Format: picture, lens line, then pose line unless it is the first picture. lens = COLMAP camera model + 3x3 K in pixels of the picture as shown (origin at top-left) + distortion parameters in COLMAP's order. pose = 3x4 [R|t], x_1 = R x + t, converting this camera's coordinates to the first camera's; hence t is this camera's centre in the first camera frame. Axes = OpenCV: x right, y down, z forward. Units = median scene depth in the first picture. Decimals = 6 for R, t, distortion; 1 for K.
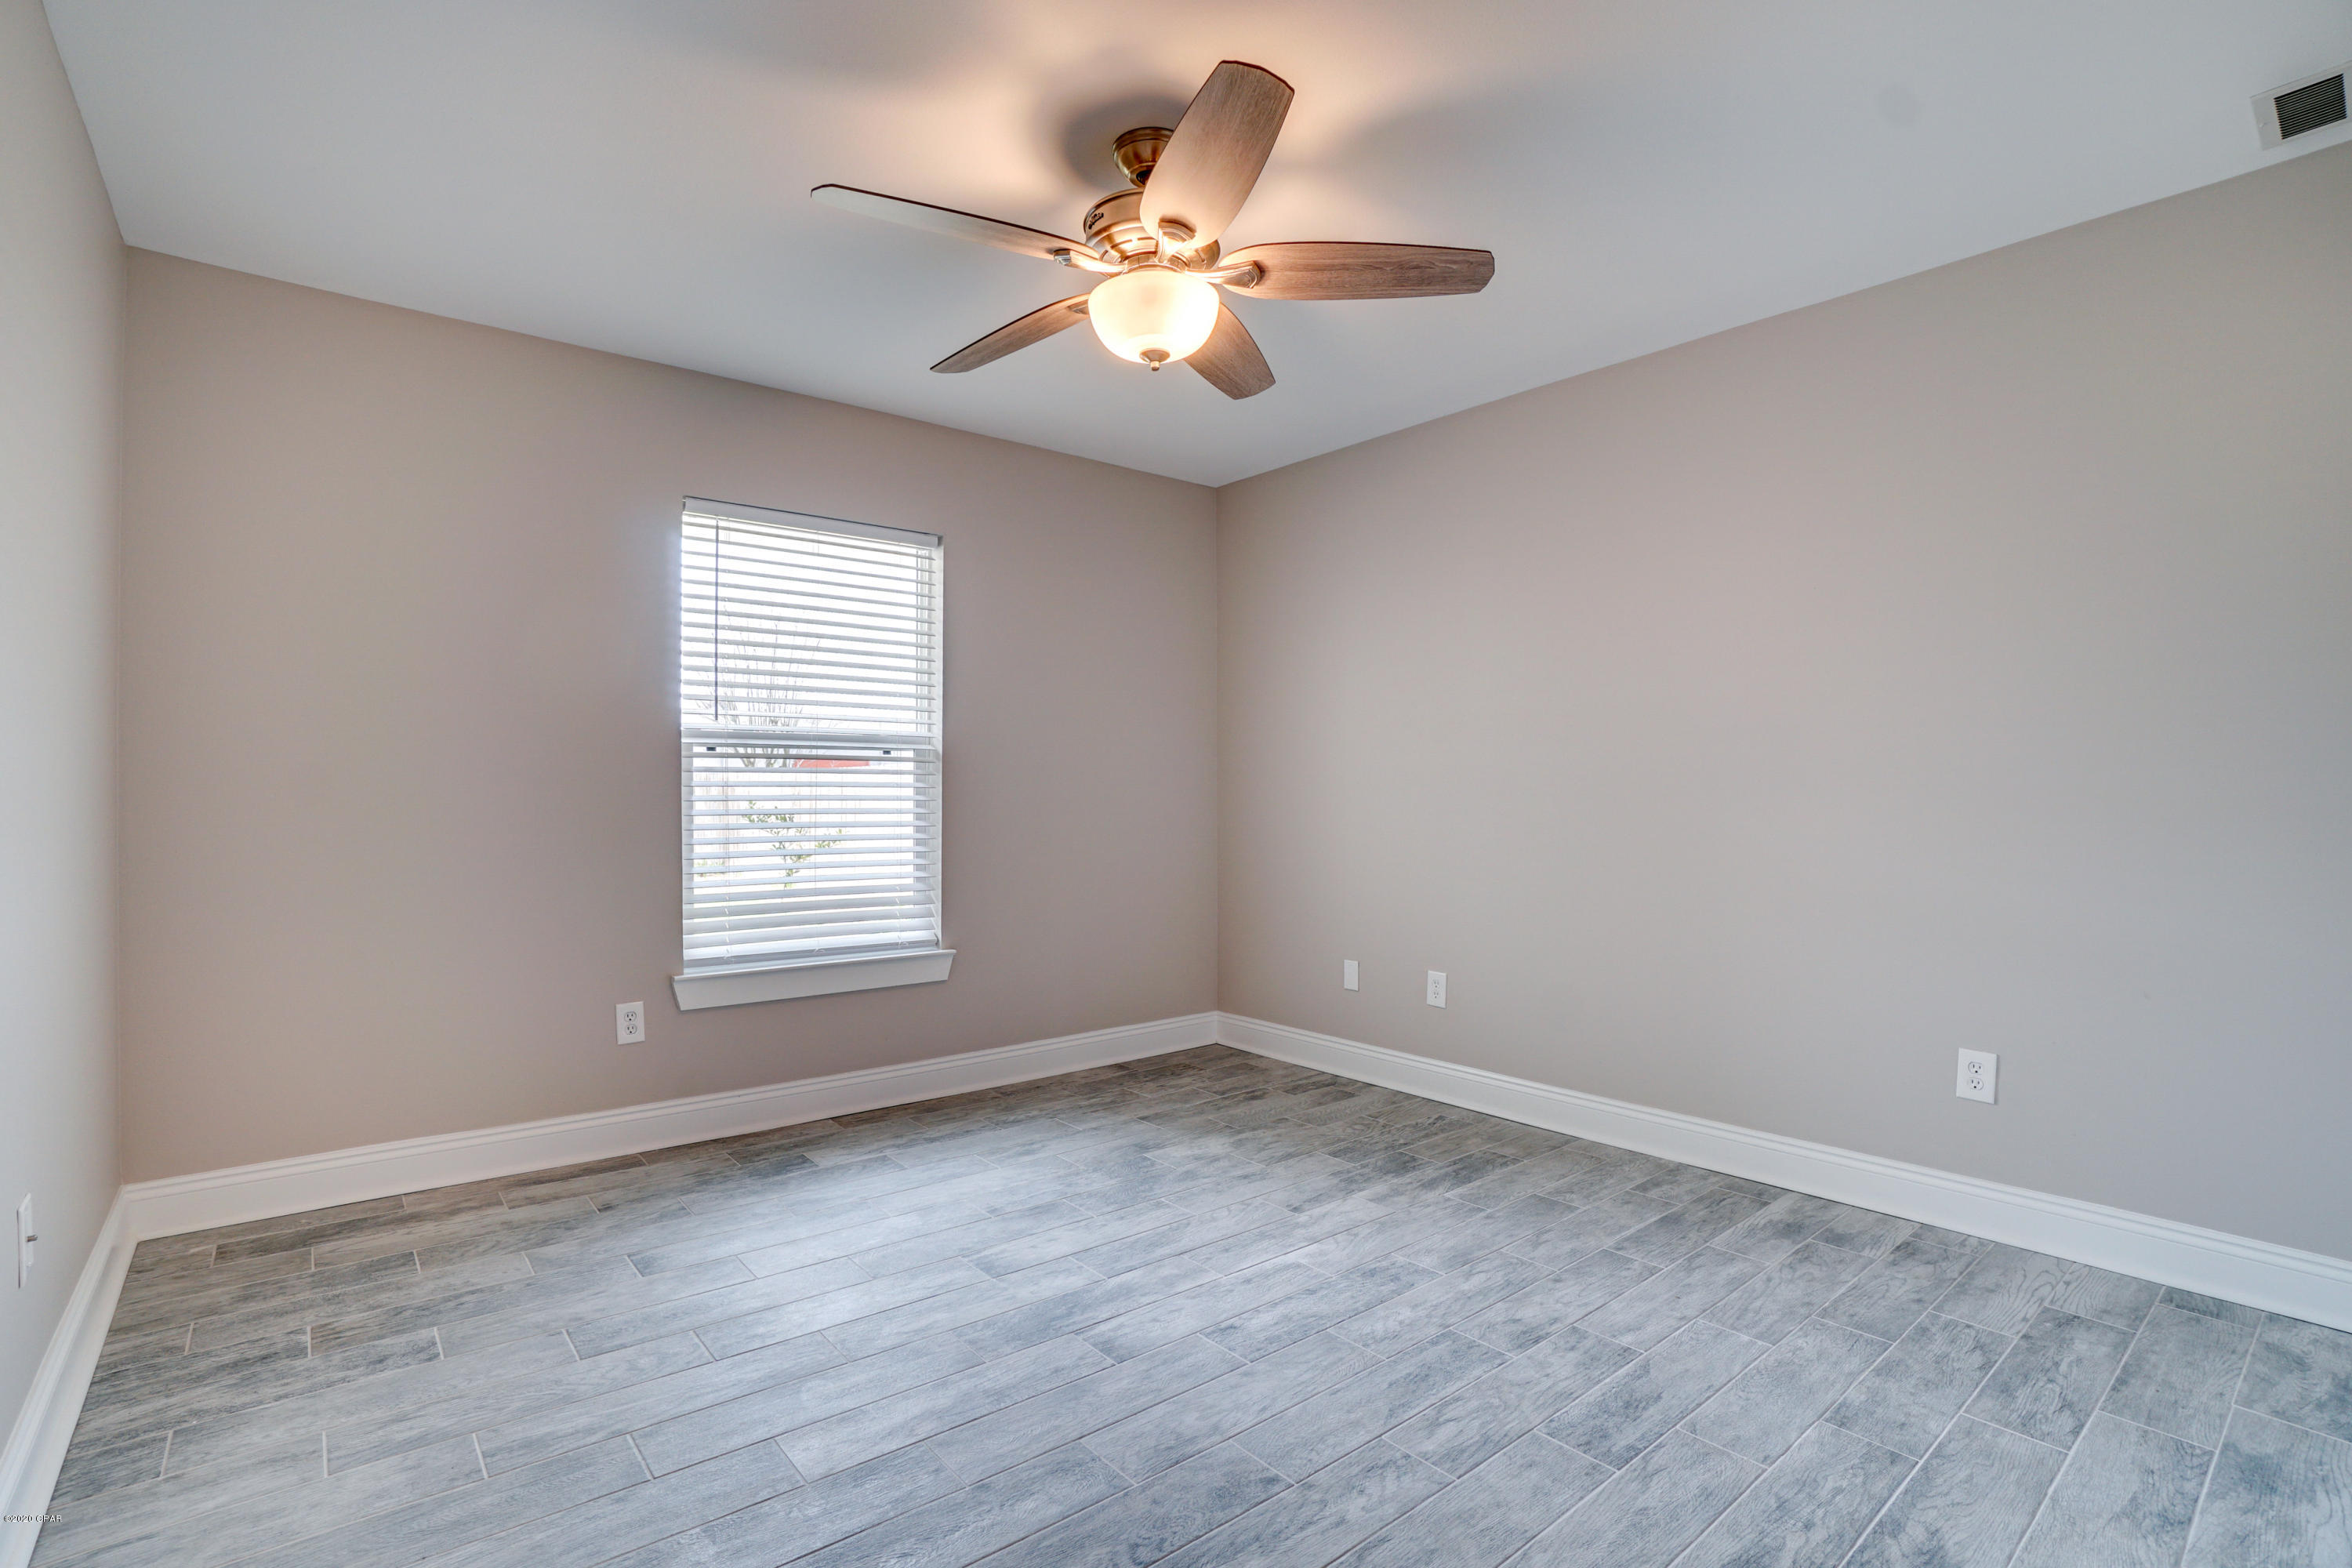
lens RADIAL K [[1287.5, 0, 1164.8], [0, 1287.5, 800.1], [0, 0, 1]] dist [-0.019847, 0.026909]
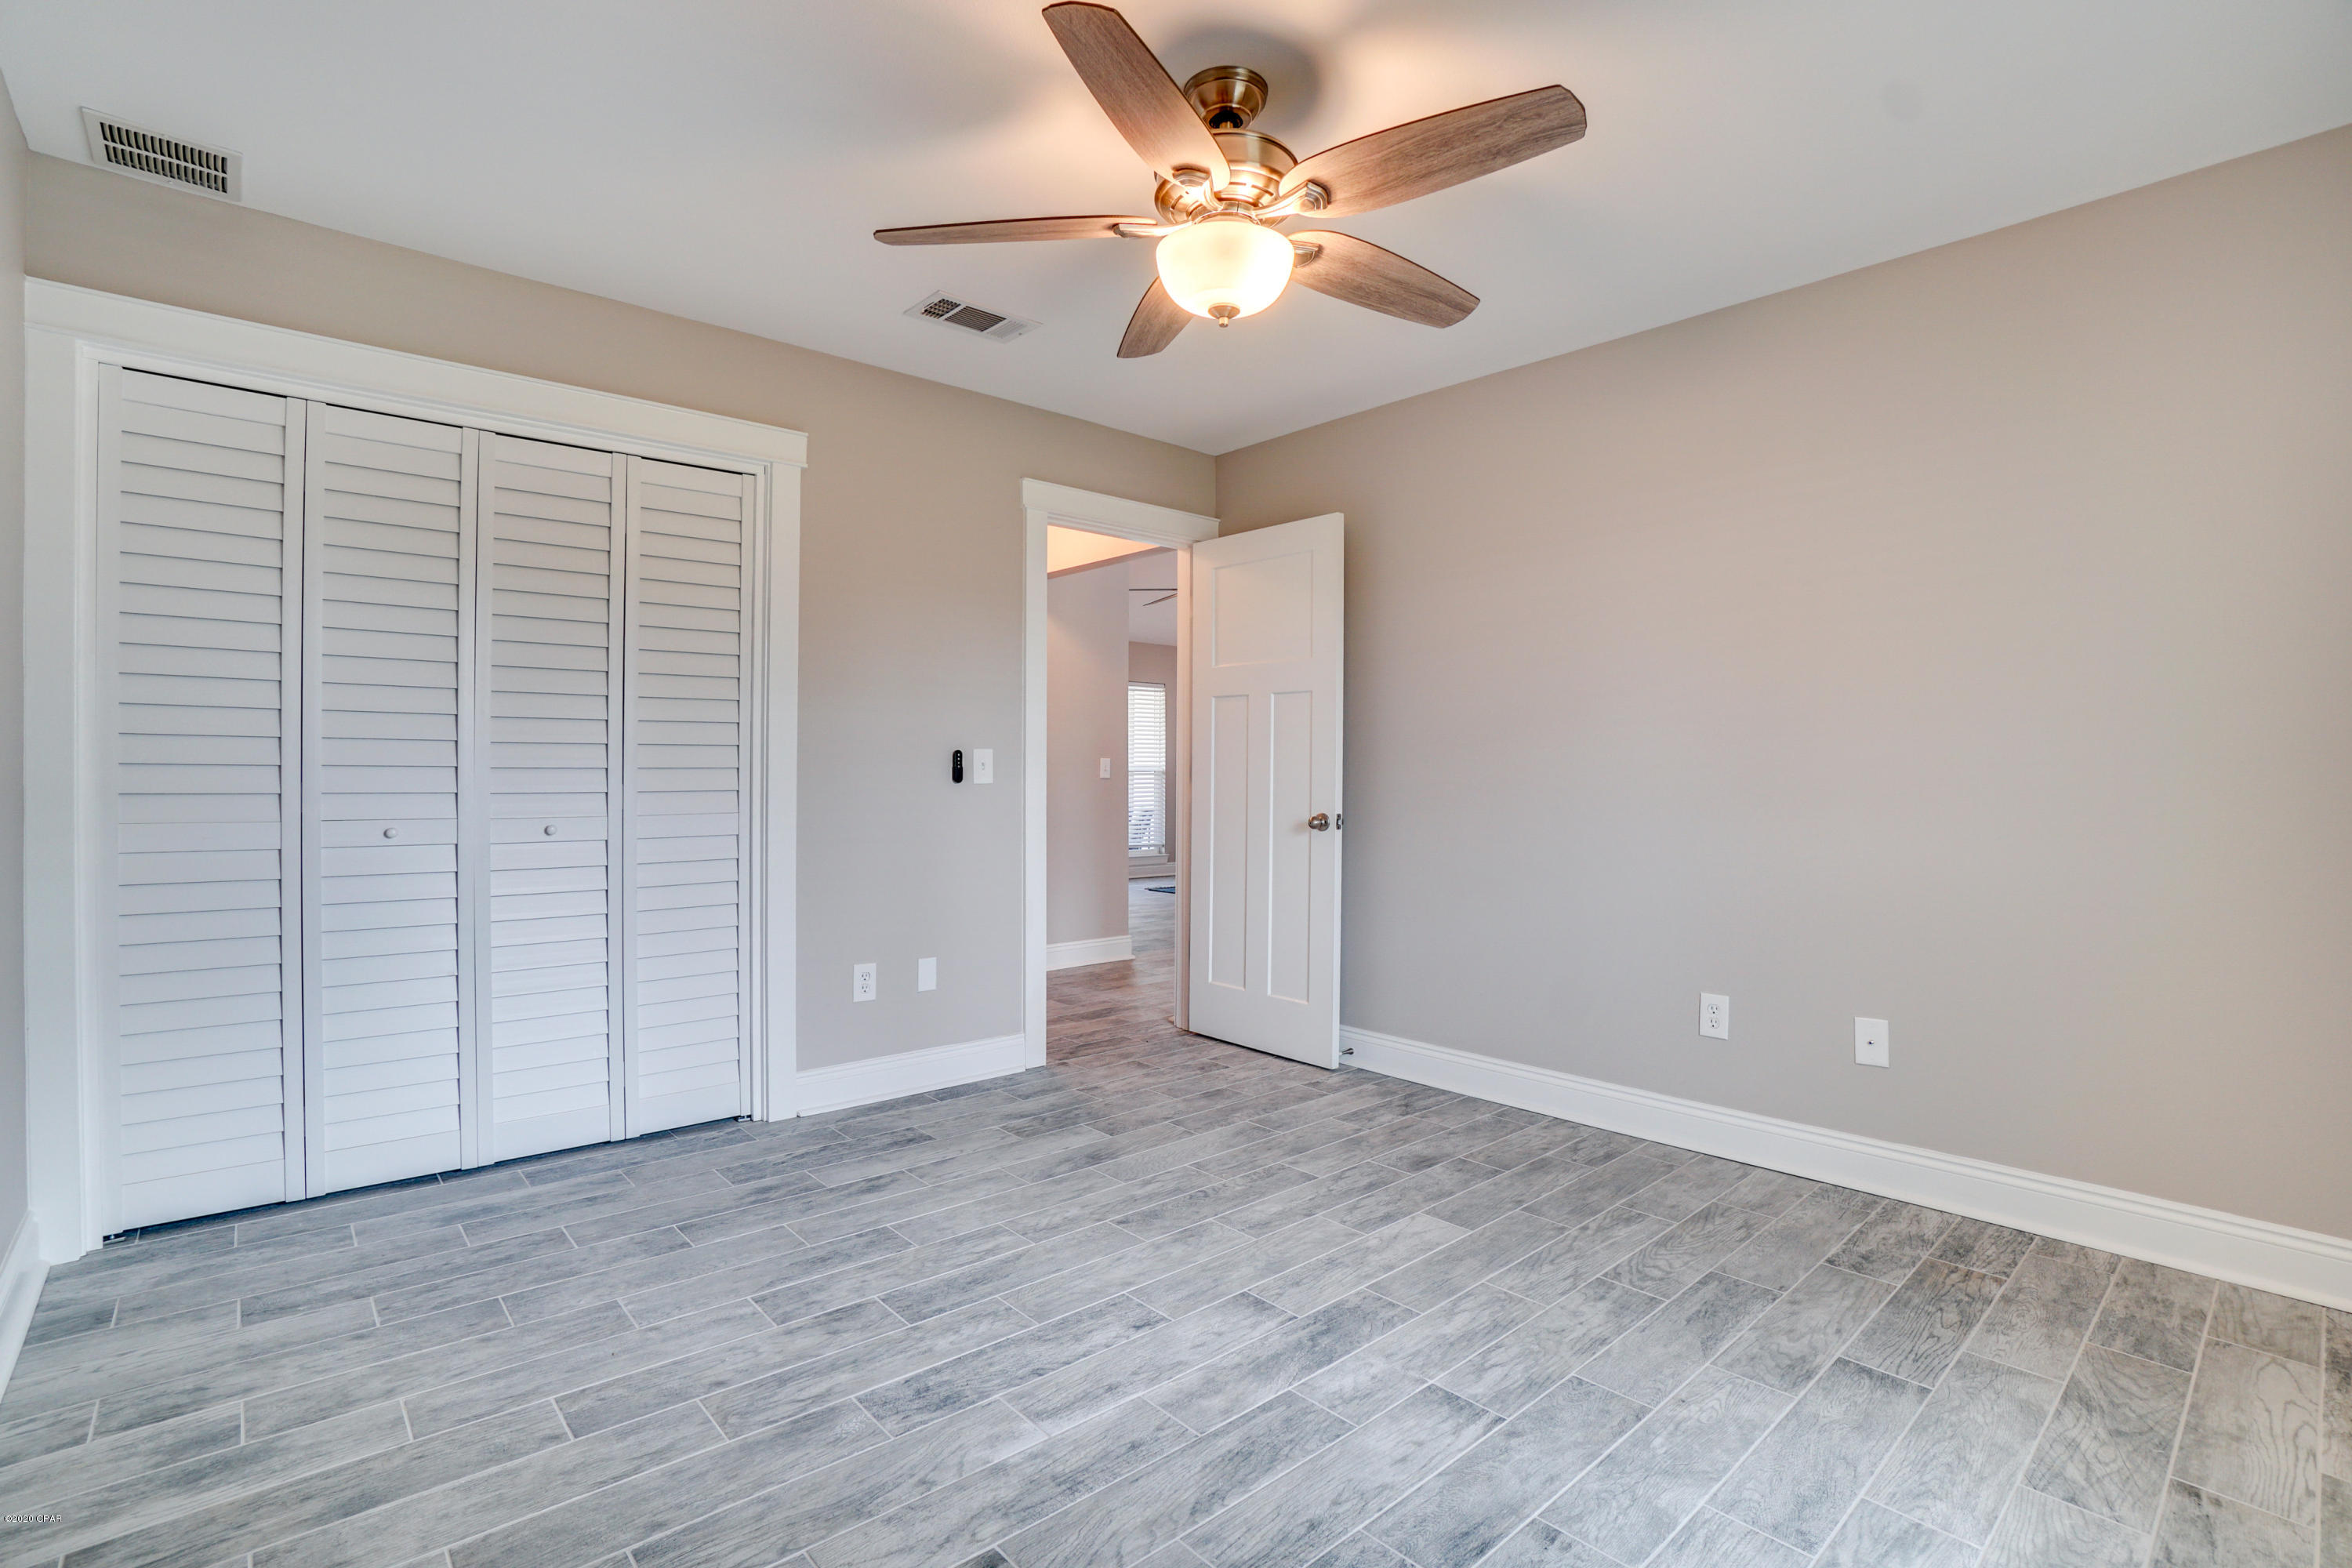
lens RADIAL K [[1287.5, 0, 1164.8], [0, 1287.5, 800.1], [0, 0, 1]] dist [-0.019847, 0.026909]
pose [[-0.999518, -0.007629, -0.030088, 0.063193], [-0.008452, 0.999591, 0.027311, -0.009043], [0.029867, 0.027552, -0.999174, 1.928667]]
